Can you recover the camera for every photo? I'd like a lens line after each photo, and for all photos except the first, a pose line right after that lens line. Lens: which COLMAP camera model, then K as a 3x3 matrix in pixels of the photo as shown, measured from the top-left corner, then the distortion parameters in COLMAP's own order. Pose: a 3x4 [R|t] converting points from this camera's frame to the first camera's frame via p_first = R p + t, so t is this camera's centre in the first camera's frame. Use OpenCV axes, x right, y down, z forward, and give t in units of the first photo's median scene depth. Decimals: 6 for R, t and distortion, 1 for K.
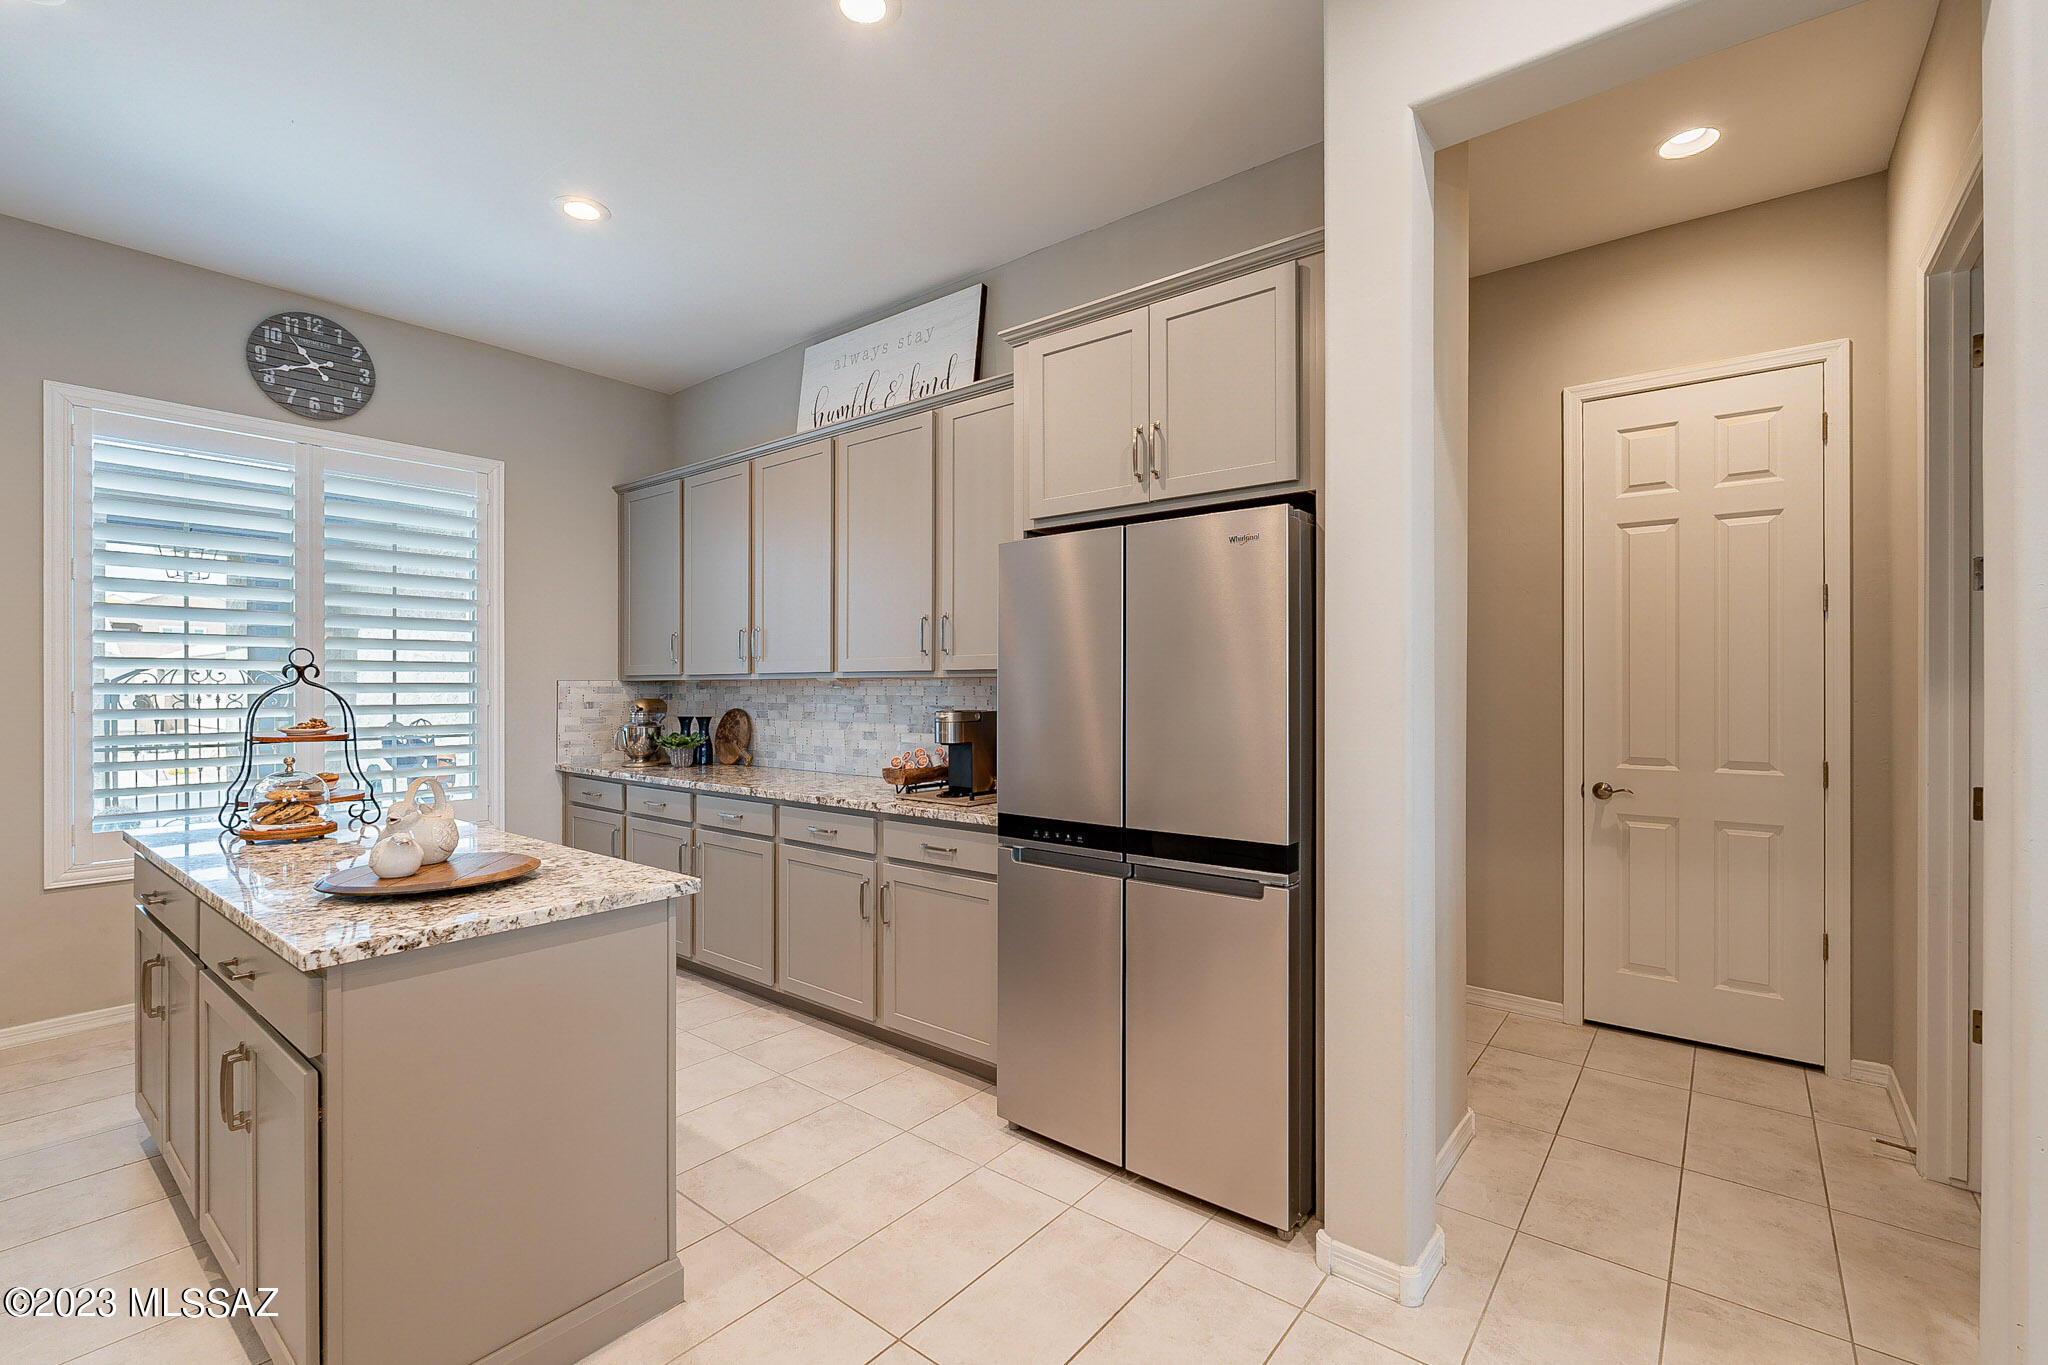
lens RADIAL K [[897.8, 0, 1024.0], [0, 897.8, 682.5], [0, 0, 1]] dist [-0.002618, 0.000128]
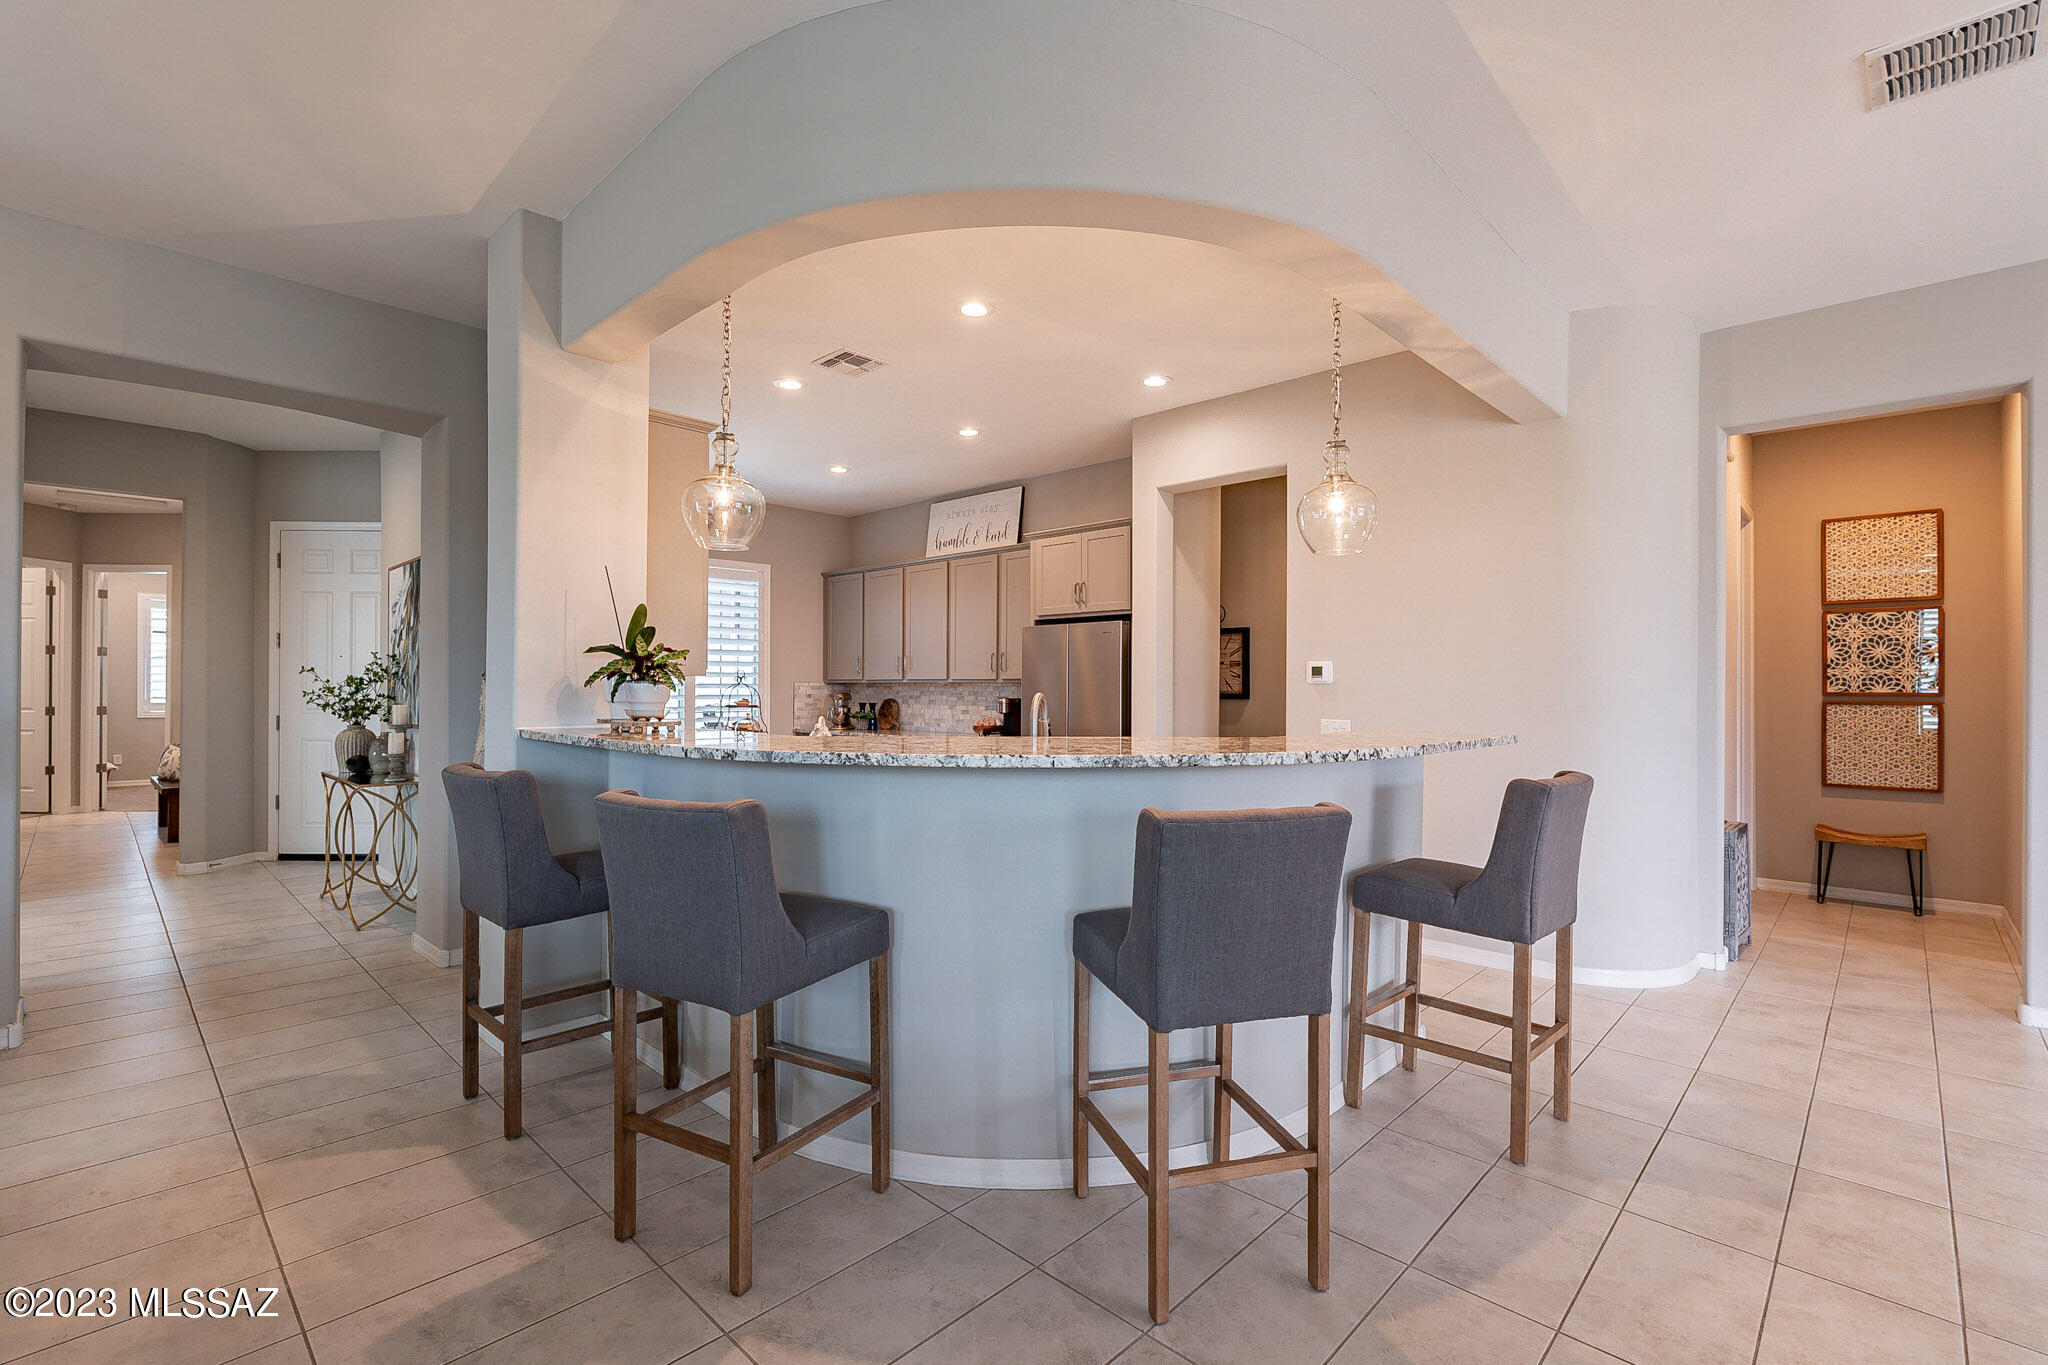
lens RADIAL K [[911.0, 0, 1024.0], [0, 911.0, 682.5], [0, 0, 1]] dist [-0.001628, -0.000096]
pose [[0.996231, 0.005731, -0.086552, 0.135228], [-0.005892, 0.999981, -0.001604, -0.001969], [0.086542, 0.002108, 0.996246, -1.030173]]
